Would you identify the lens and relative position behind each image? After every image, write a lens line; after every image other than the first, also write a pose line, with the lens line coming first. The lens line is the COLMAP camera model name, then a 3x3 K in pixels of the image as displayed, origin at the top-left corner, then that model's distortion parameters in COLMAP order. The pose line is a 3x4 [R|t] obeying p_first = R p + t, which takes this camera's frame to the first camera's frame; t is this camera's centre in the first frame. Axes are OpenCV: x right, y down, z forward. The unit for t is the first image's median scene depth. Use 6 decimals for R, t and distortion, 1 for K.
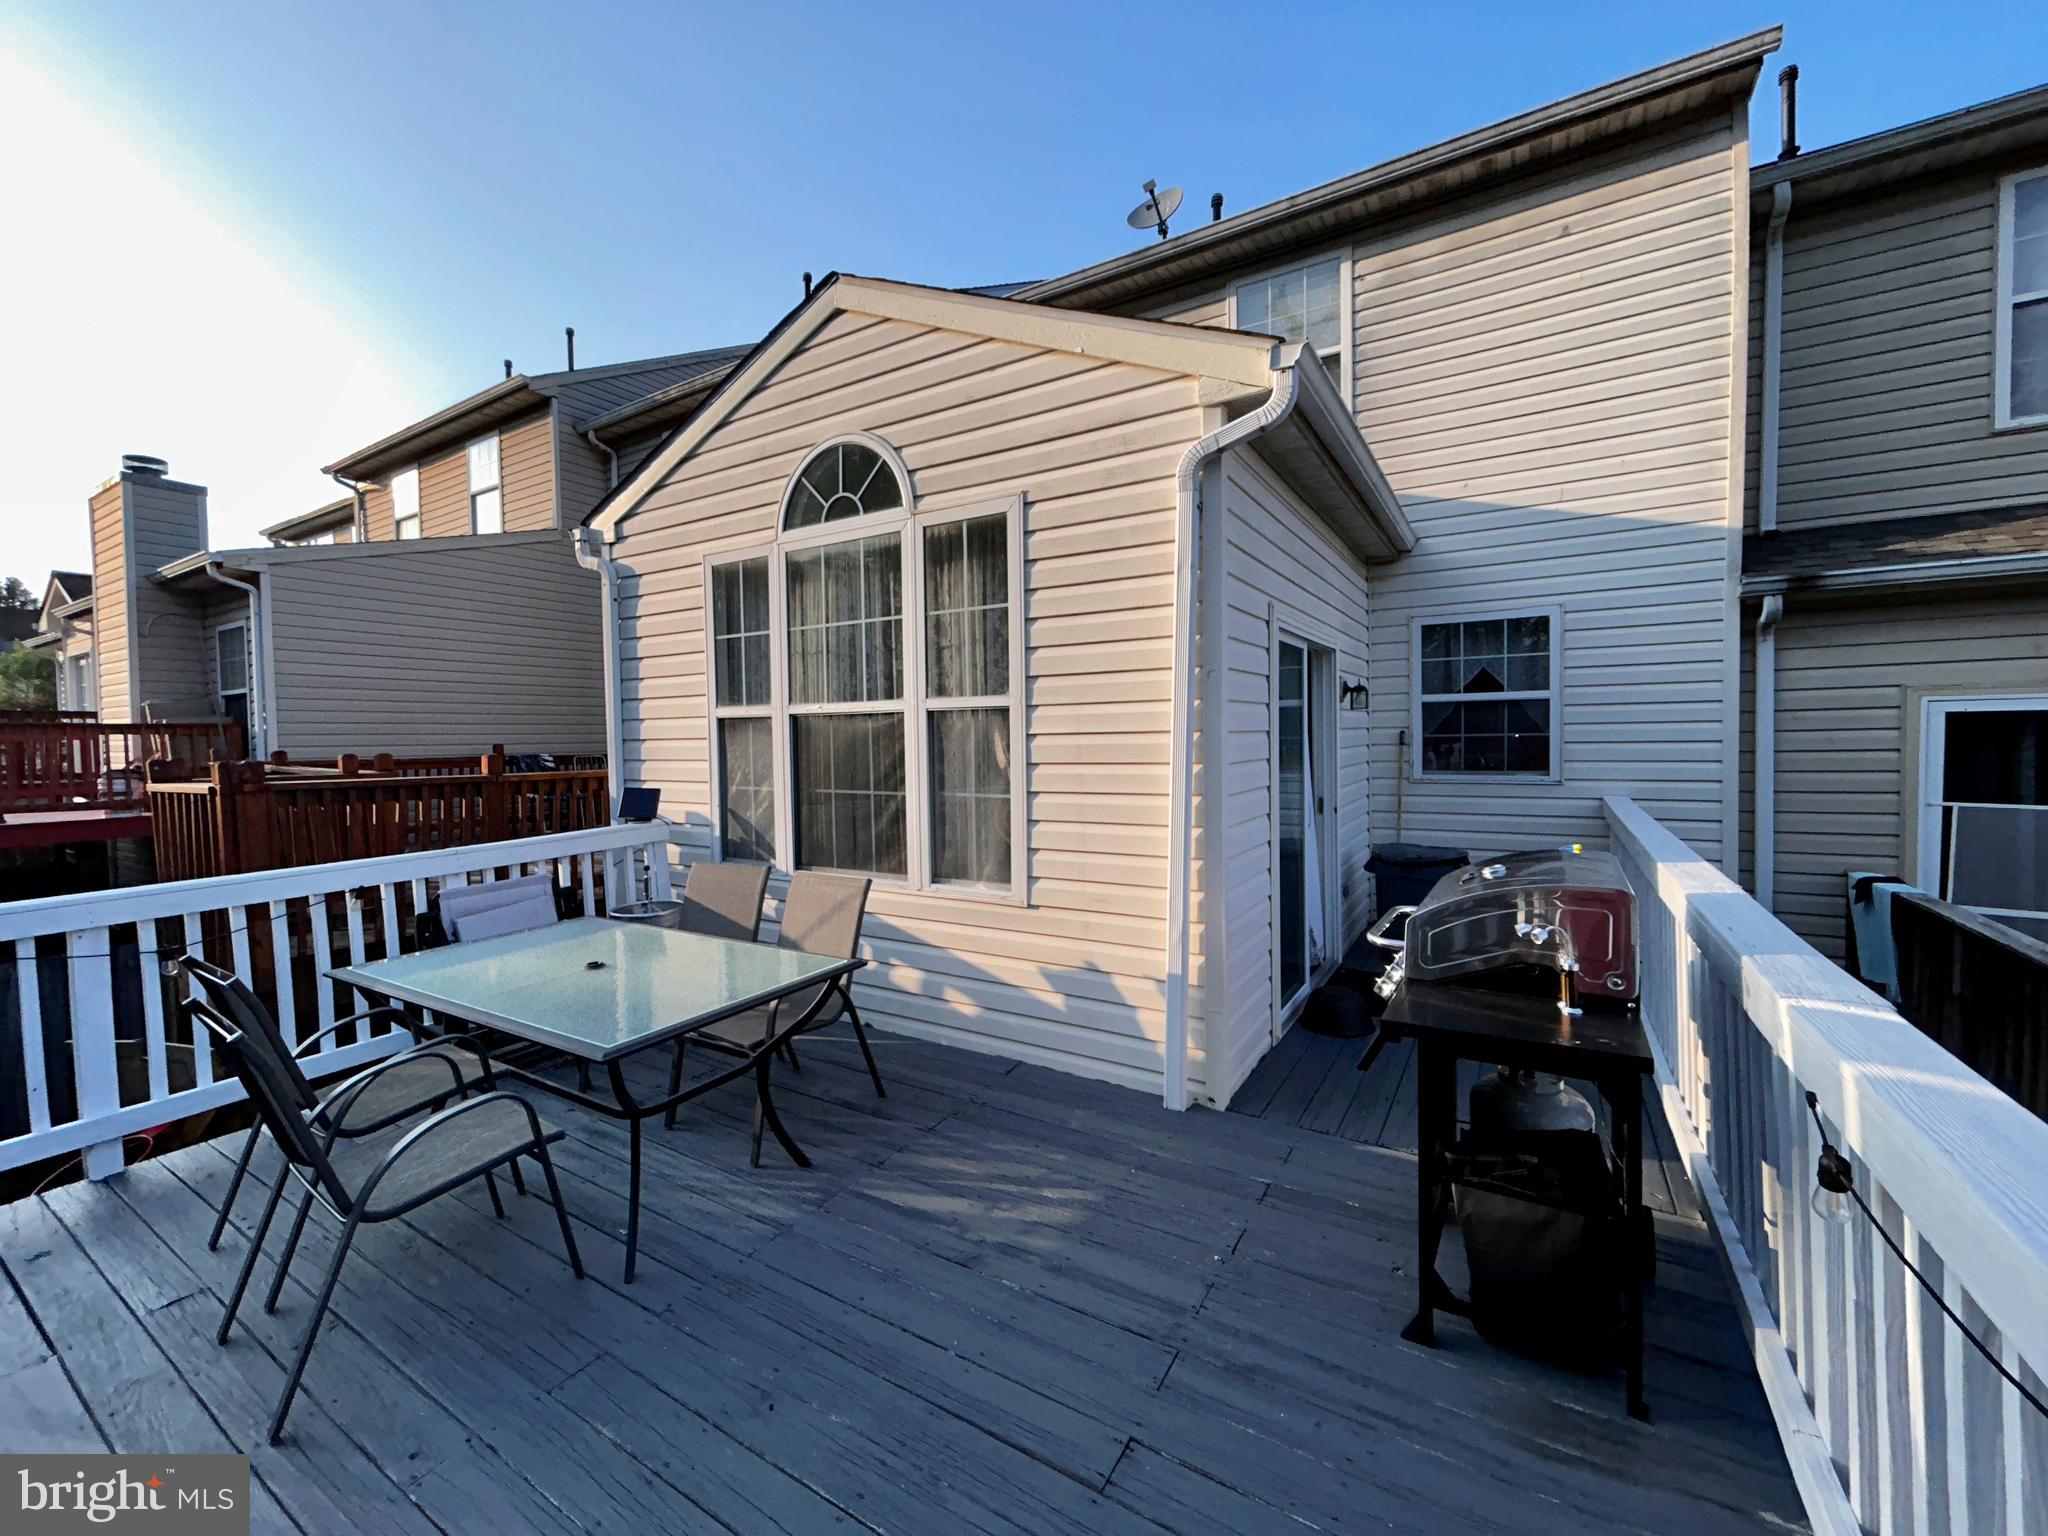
lens RADIAL K [[830.0, 0, 1025.2], [0, 830.0, 774.0], [0, 0, 1]] dist [0.004024, -0.000376]
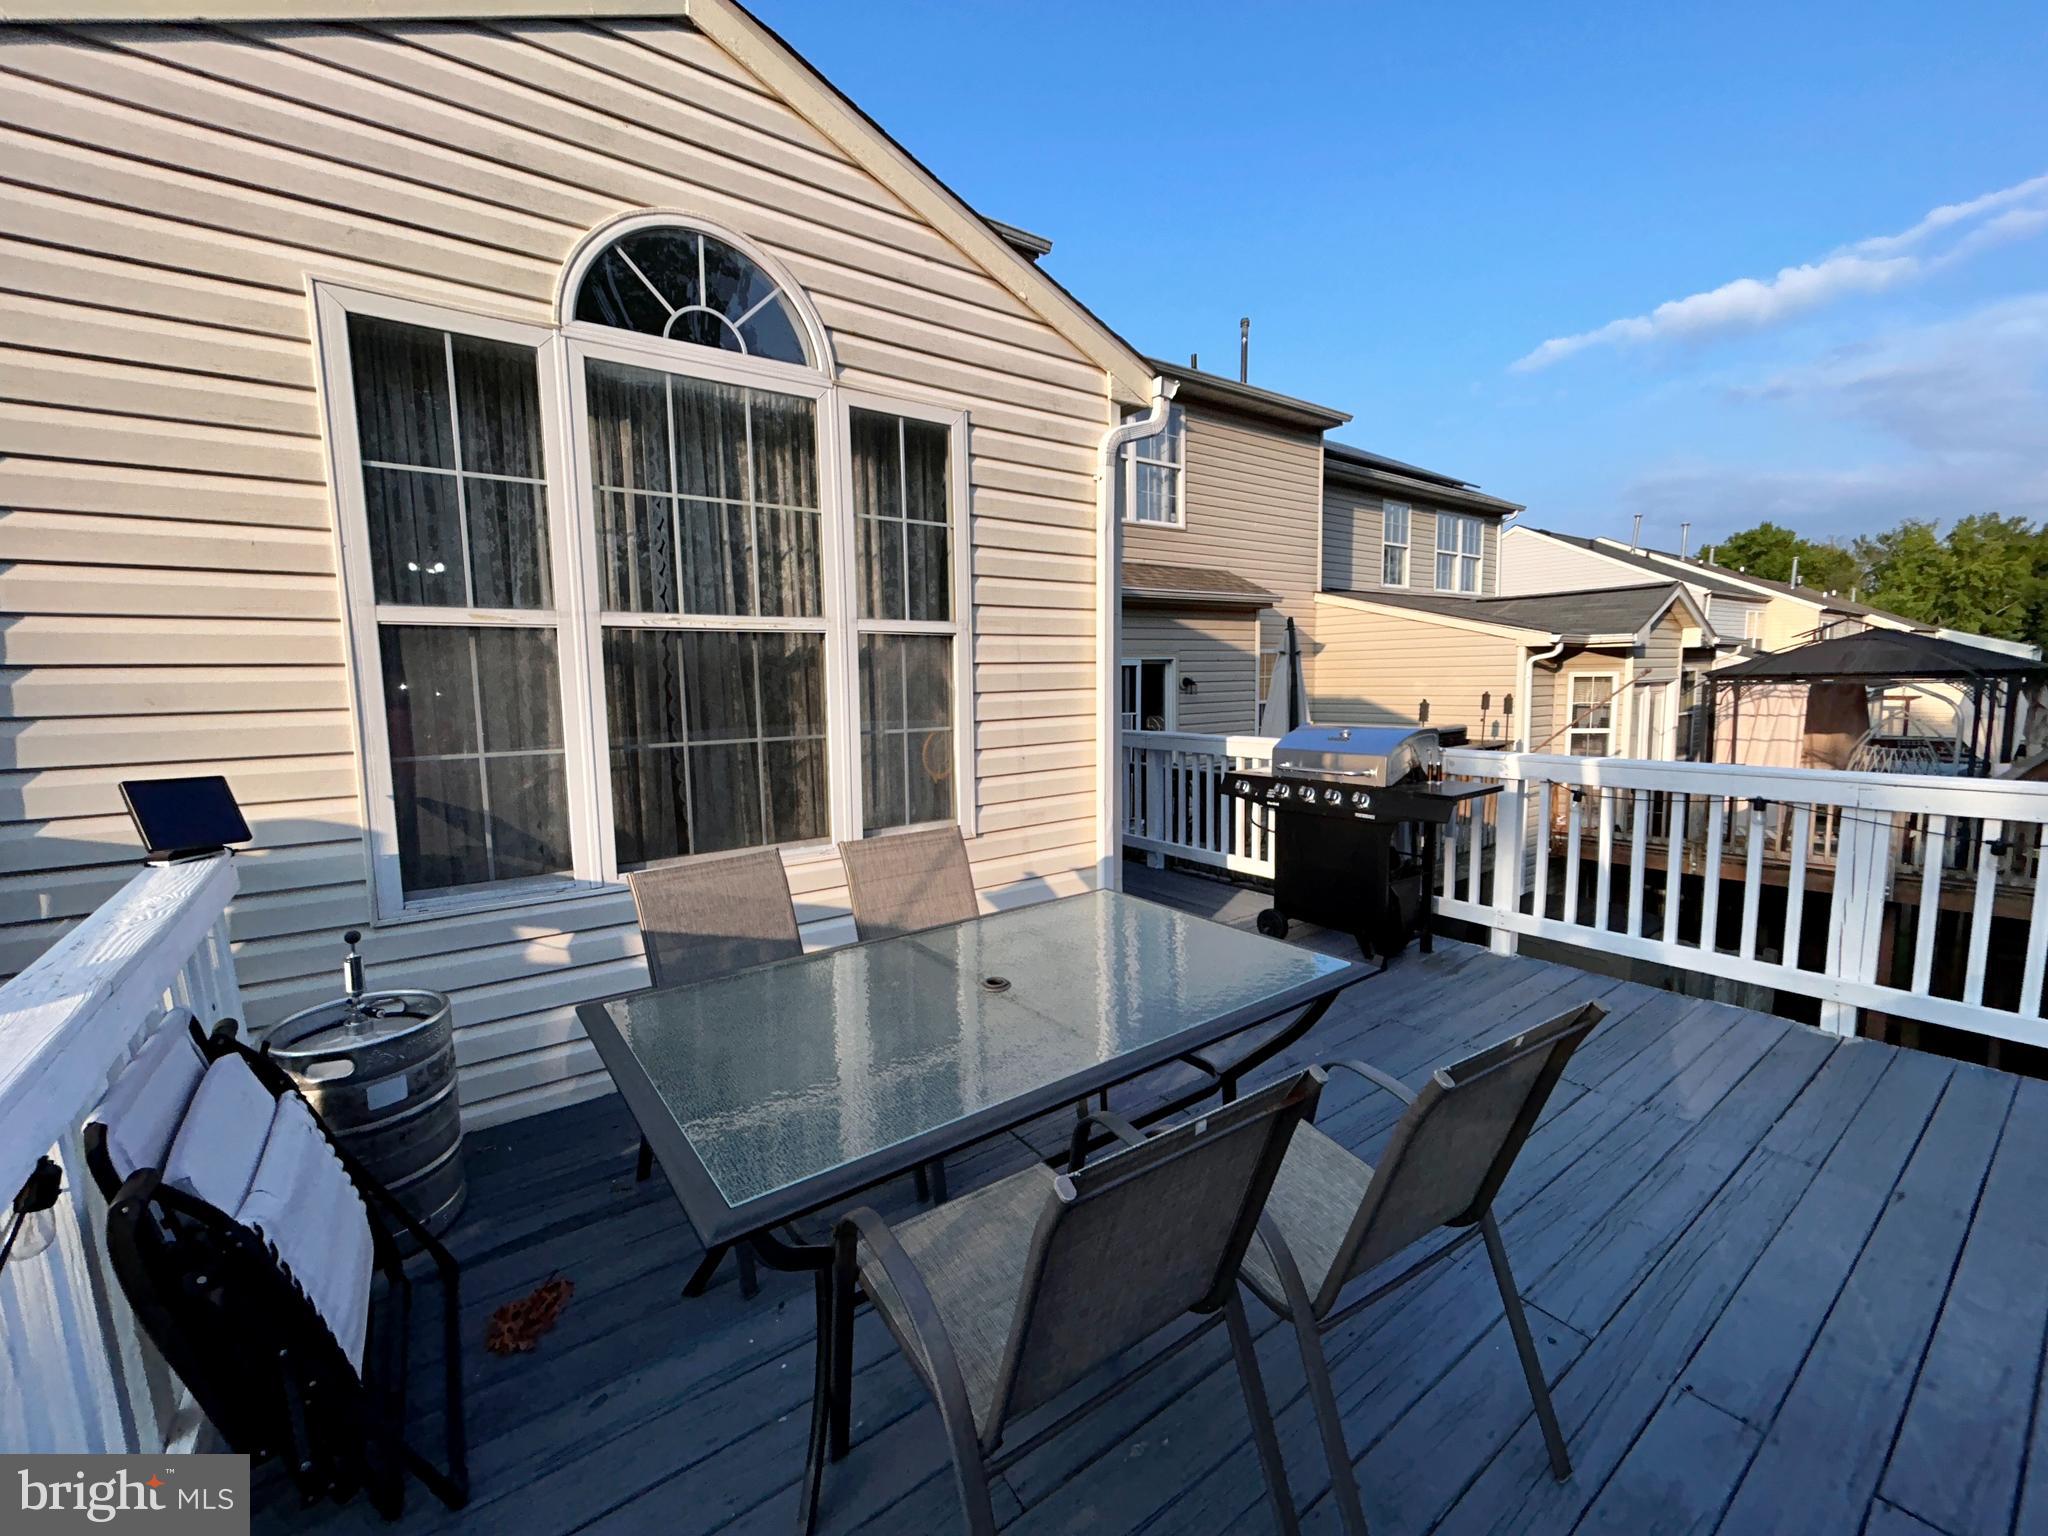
lens RADIAL K [[830.0, 0, 1030.5], [0, 830.0, 752.2], [0, 0, 1]] dist [0.004024, -0.000376]
pose [[0.379411, -0.086755, 0.921152, -0.783159], [0.043988, 0.996160, 0.075701, -0.011882], [-0.924182, 0.011798, 0.381770, 0.493108]]
